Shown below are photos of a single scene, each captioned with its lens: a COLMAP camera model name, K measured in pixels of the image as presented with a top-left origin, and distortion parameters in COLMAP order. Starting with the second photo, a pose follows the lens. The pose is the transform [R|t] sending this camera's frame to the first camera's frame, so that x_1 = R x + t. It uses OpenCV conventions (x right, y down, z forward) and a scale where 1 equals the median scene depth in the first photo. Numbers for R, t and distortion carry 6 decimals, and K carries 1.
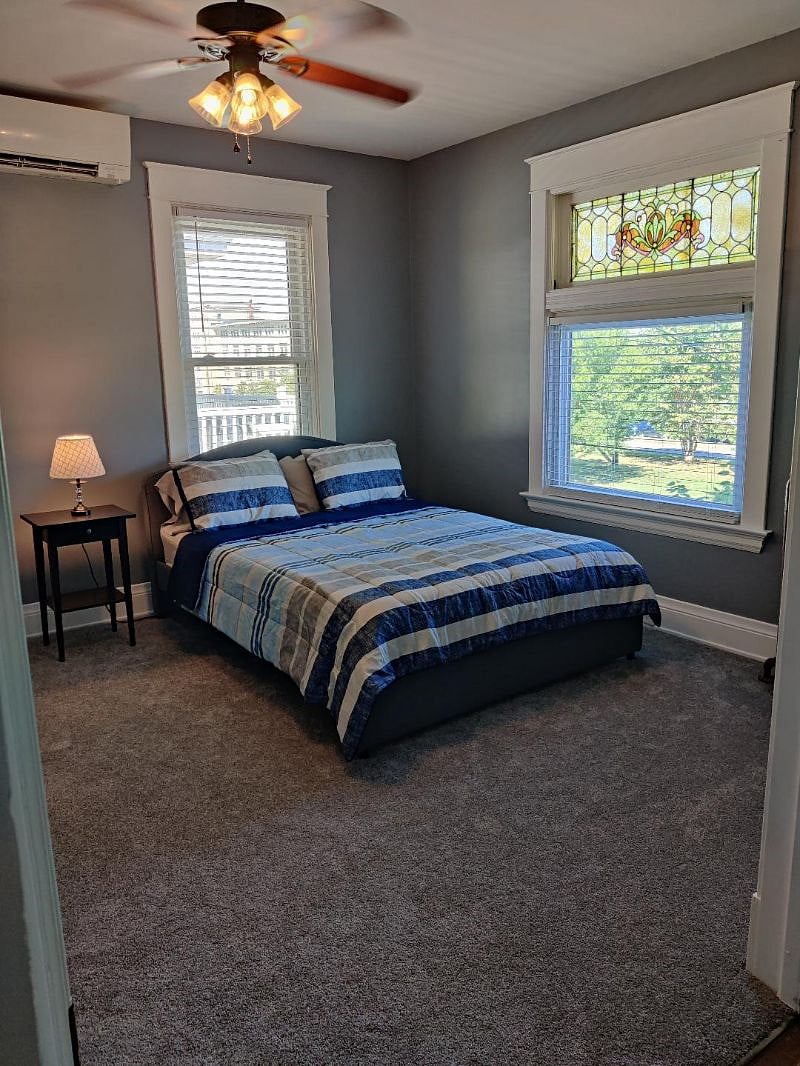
lens RADIAL K [[808.6, 0, 403.1], [0, 808.6, 572.7], [0, 0, 1]] dist [0.007430, -0.059468]
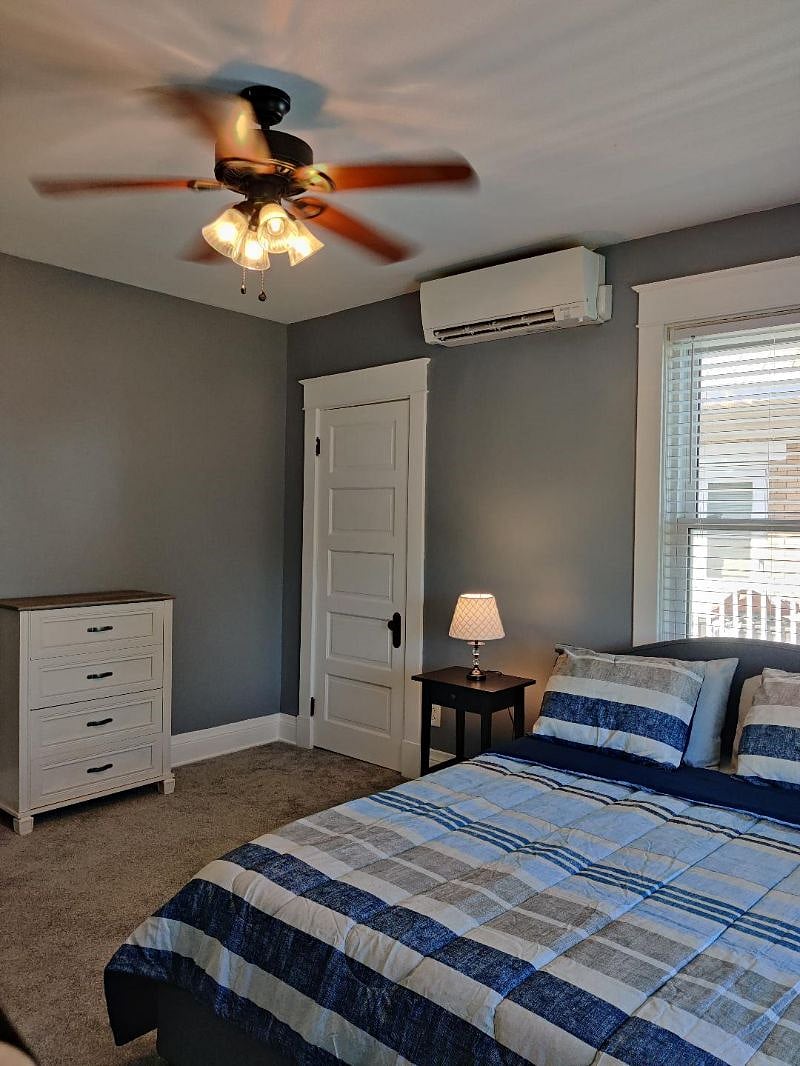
lens RADIAL K [[819.8, 0, 401.6], [0, 819.8, 533.3], [0, 0, 1]] dist [0.029521, -0.089270]
pose [[0.186783, 0.039303, -0.981615, 0.490442], [-0.268481, 0.963204, -0.012521, -0.195440], [0.945003, 0.265884, 0.190462, 0.693327]]
